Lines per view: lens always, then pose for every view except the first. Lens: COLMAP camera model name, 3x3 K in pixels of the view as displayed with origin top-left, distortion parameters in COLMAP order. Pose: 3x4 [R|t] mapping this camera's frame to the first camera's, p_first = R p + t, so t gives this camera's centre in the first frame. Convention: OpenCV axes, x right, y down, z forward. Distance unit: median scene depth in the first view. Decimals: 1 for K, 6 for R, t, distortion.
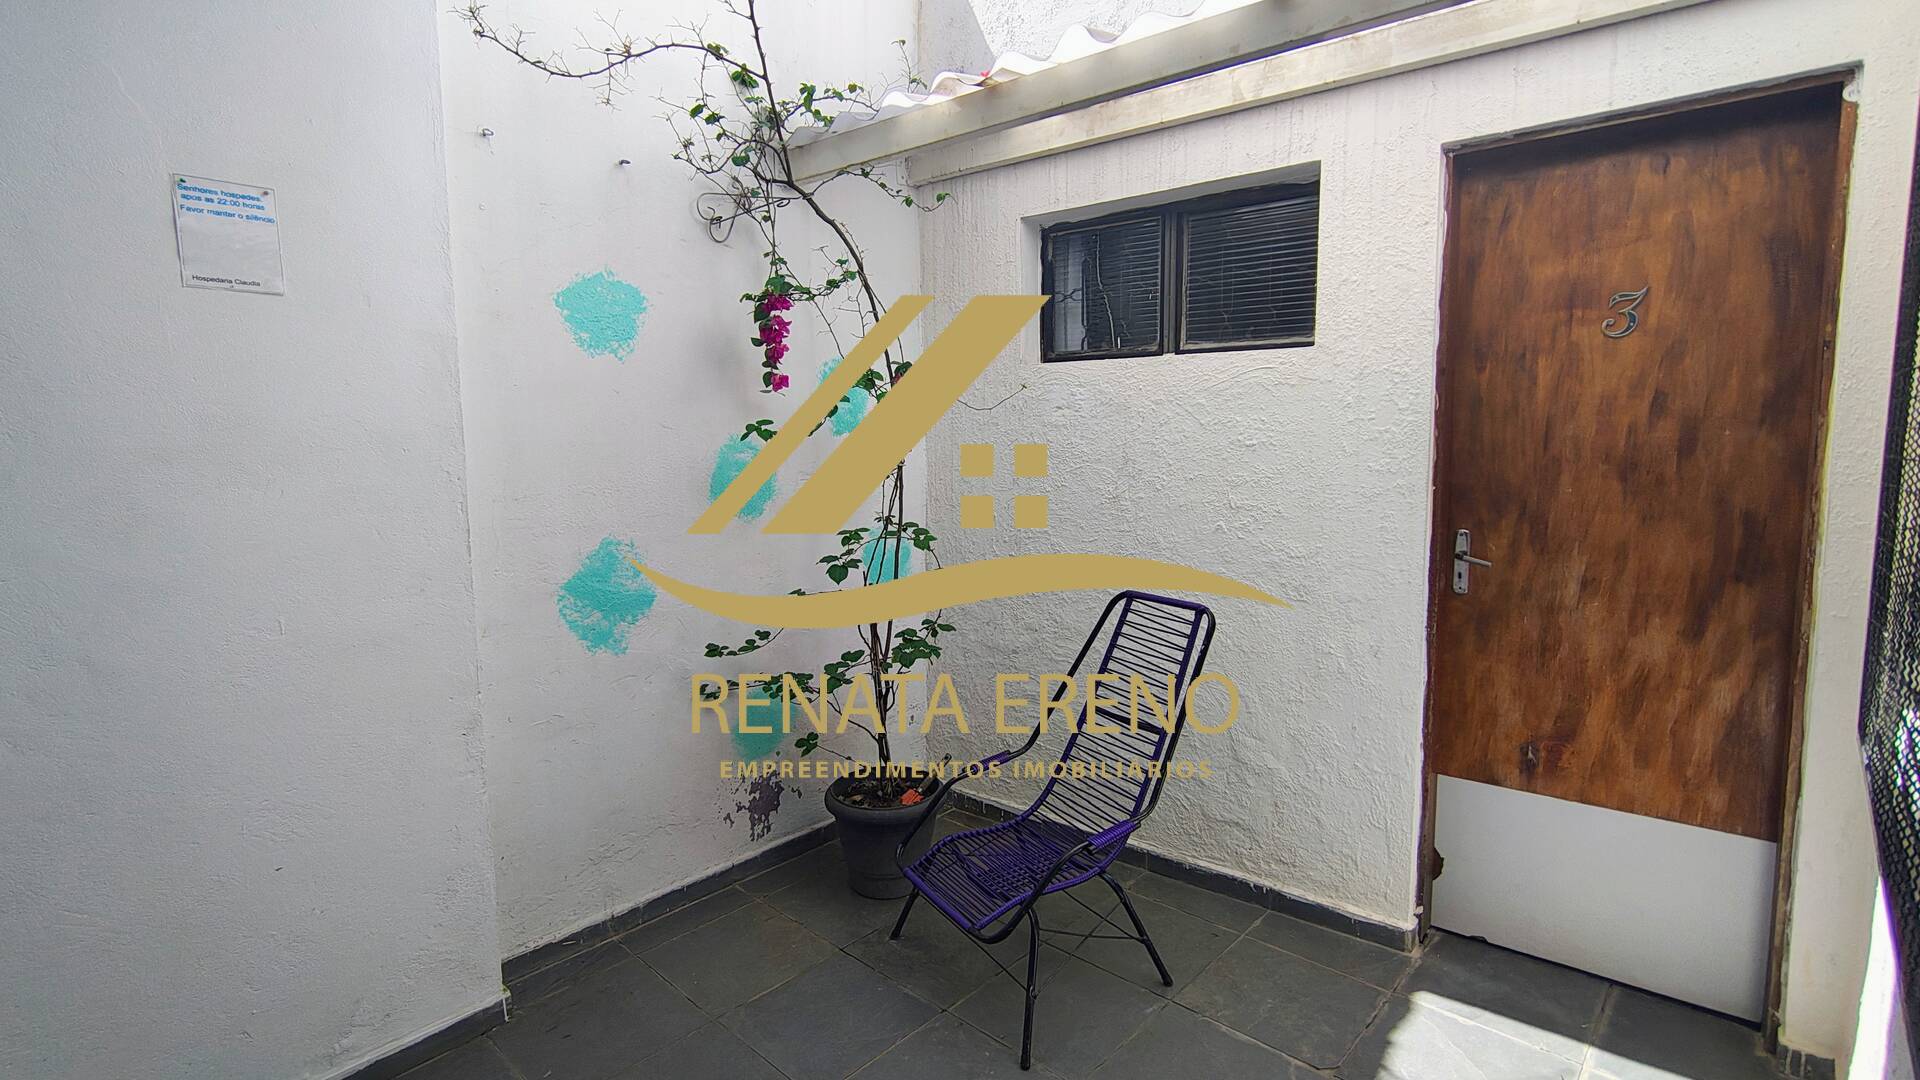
lens RADIAL K [[871.7, 0, 960.0], [0, 871.7, 540.0], [0, 0, 1]] dist [0.001774, 0.001144]
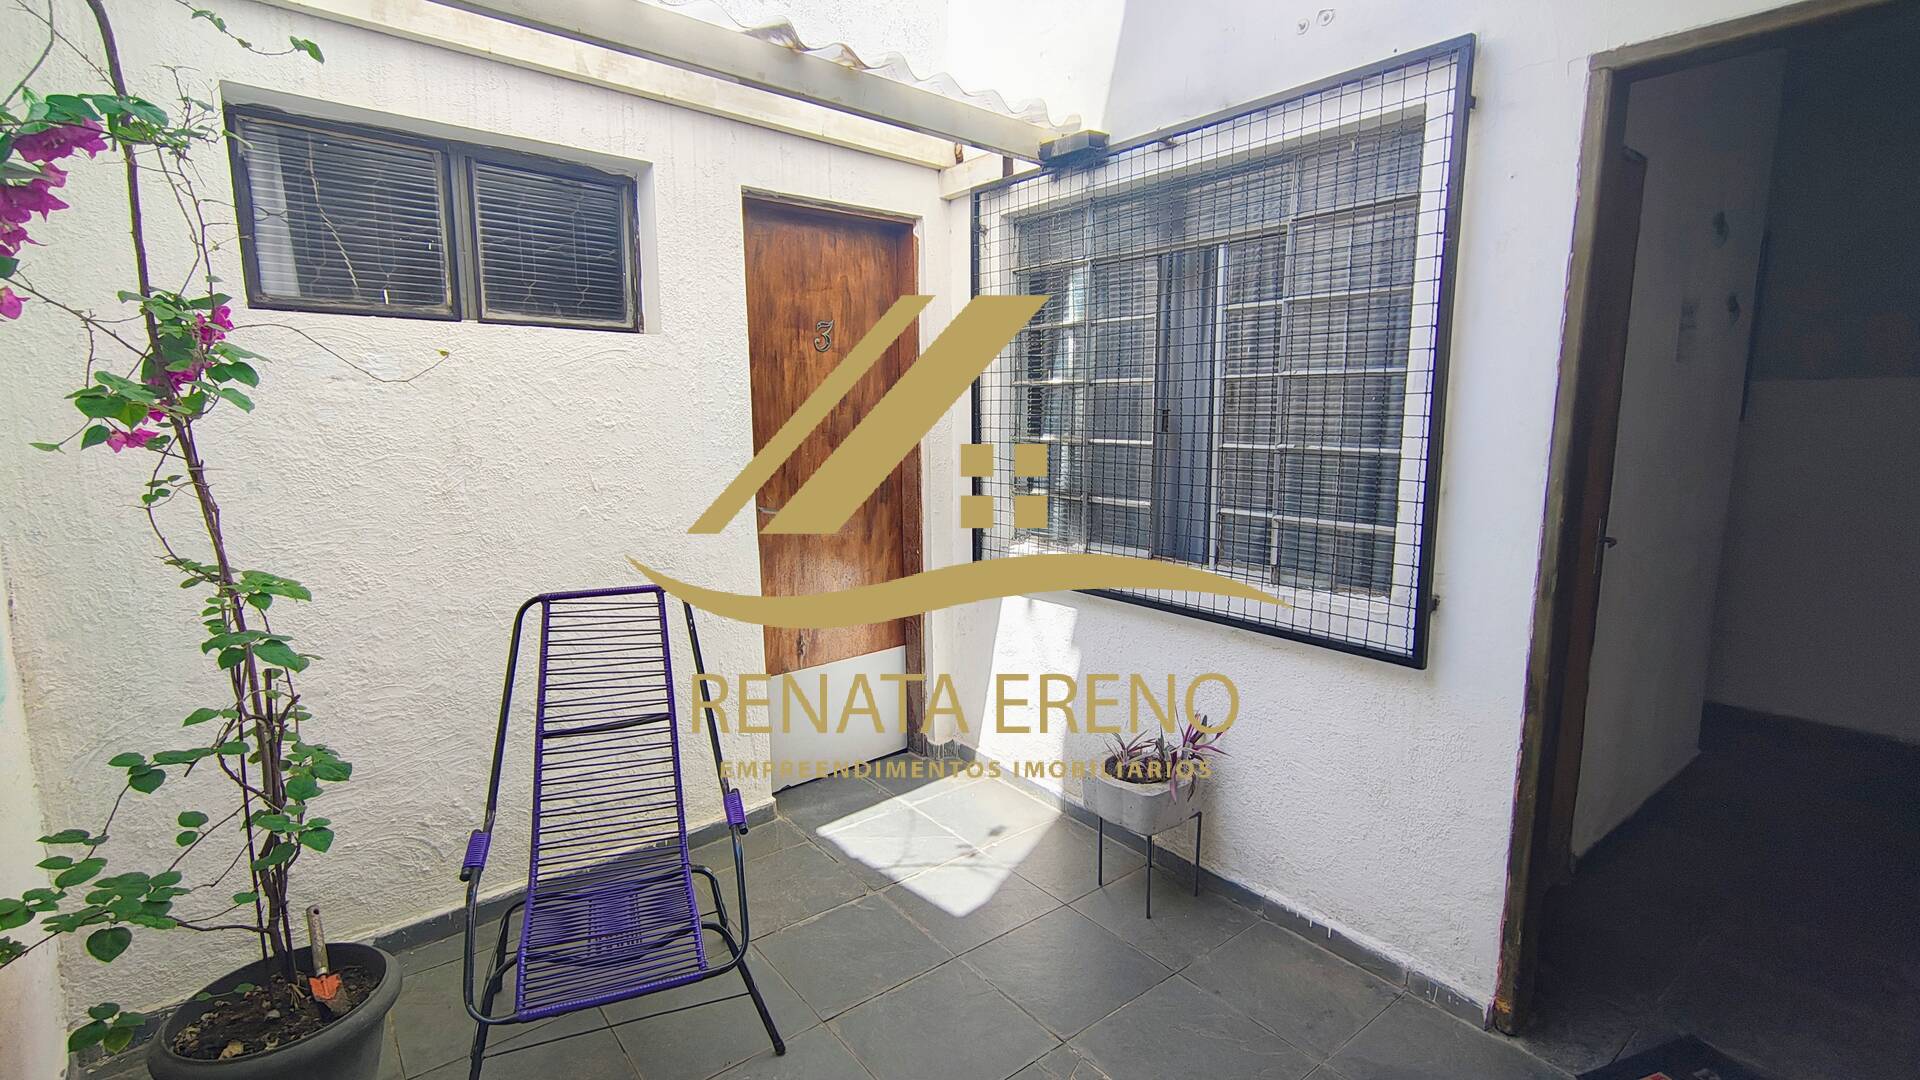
lens RADIAL K [[871.7, 0, 960.0], [0, 871.7, 540.0], [0, 0, 1]] dist [0.001774, 0.001144]
pose [[0.178985, -0.142177, 0.973525, -0.588012], [0.111921, 0.986022, 0.123425, -0.057839], [-0.977465, 0.086867, 0.192396, 0.417996]]
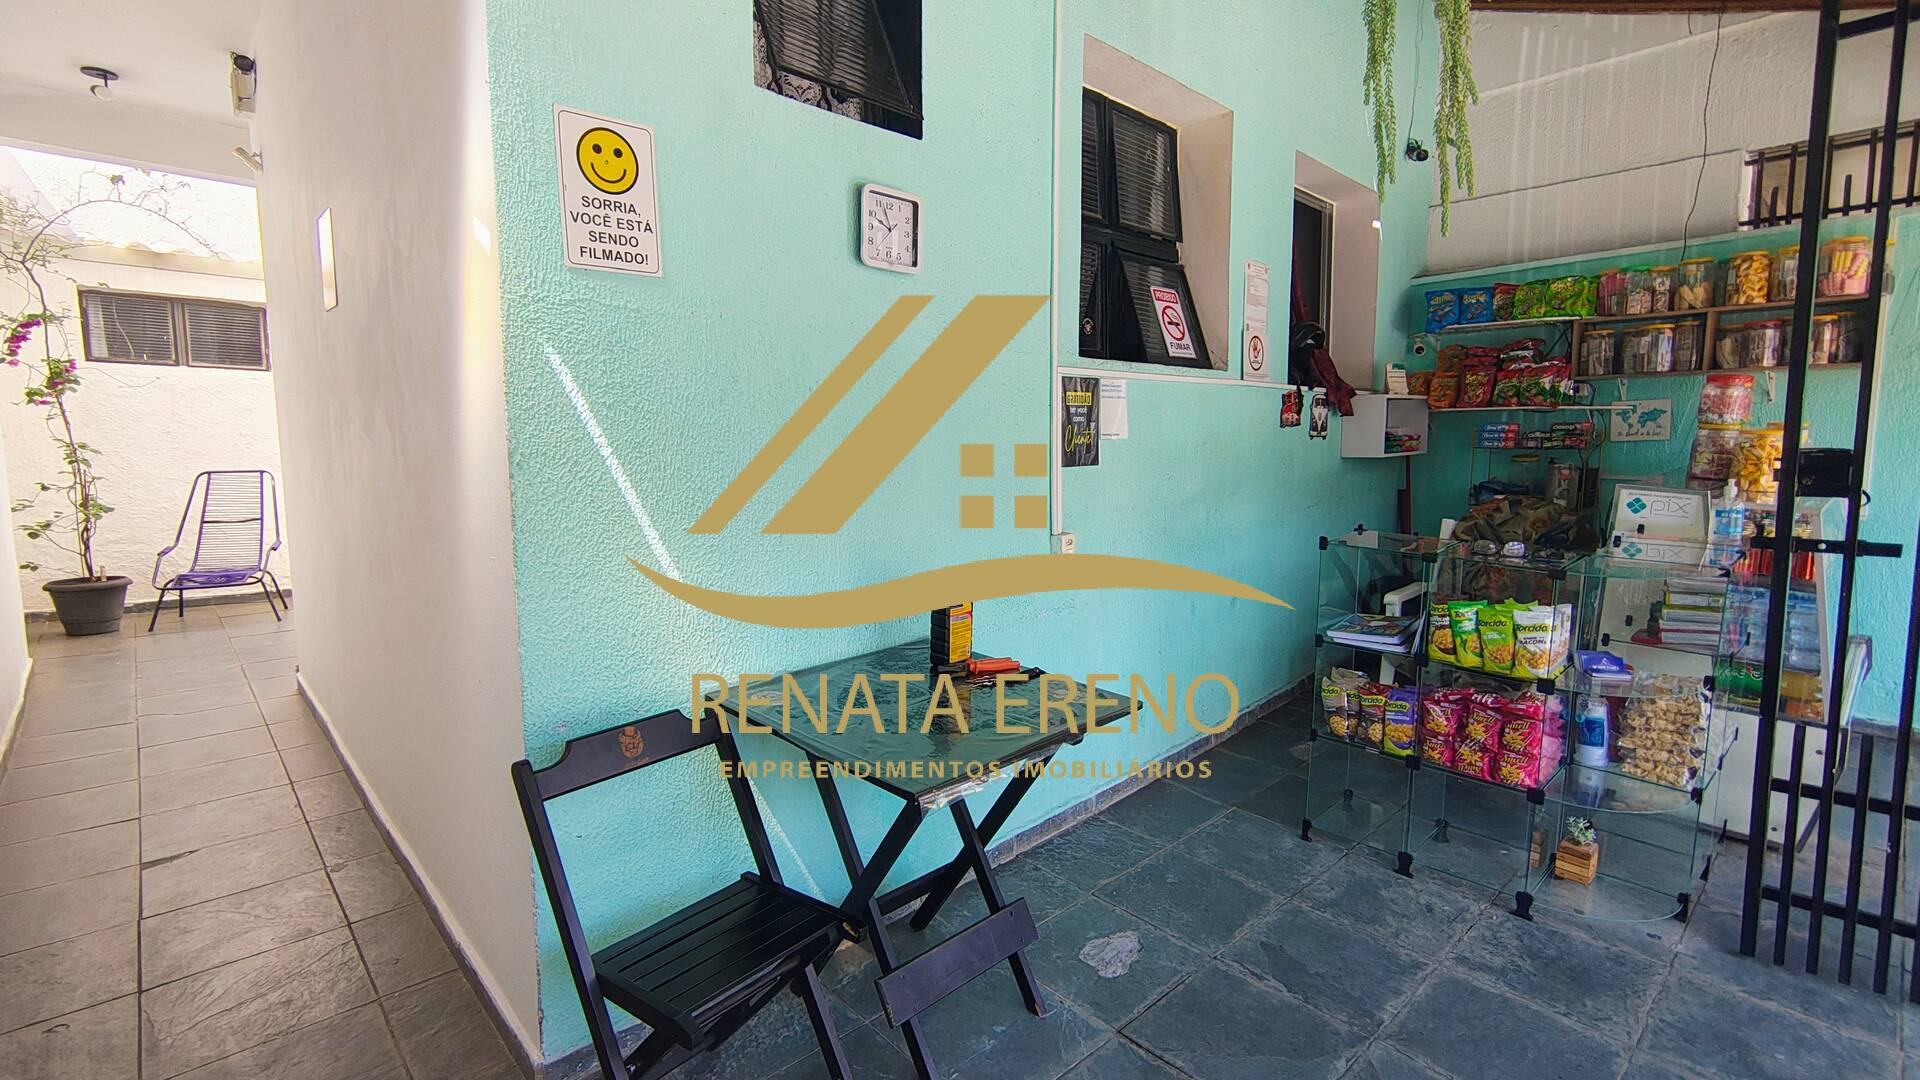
lens RADIAL K [[871.7, 0, 960.0], [0, 871.7, 540.0], [0, 0, 1]] dist [0.001774, 0.001144]
pose [[0.103019, -0.100338, 0.989606, -1.903040], [0.116789, 0.989238, 0.088143, 0.269064], [-0.987799, 0.106495, 0.113629, -1.197524]]
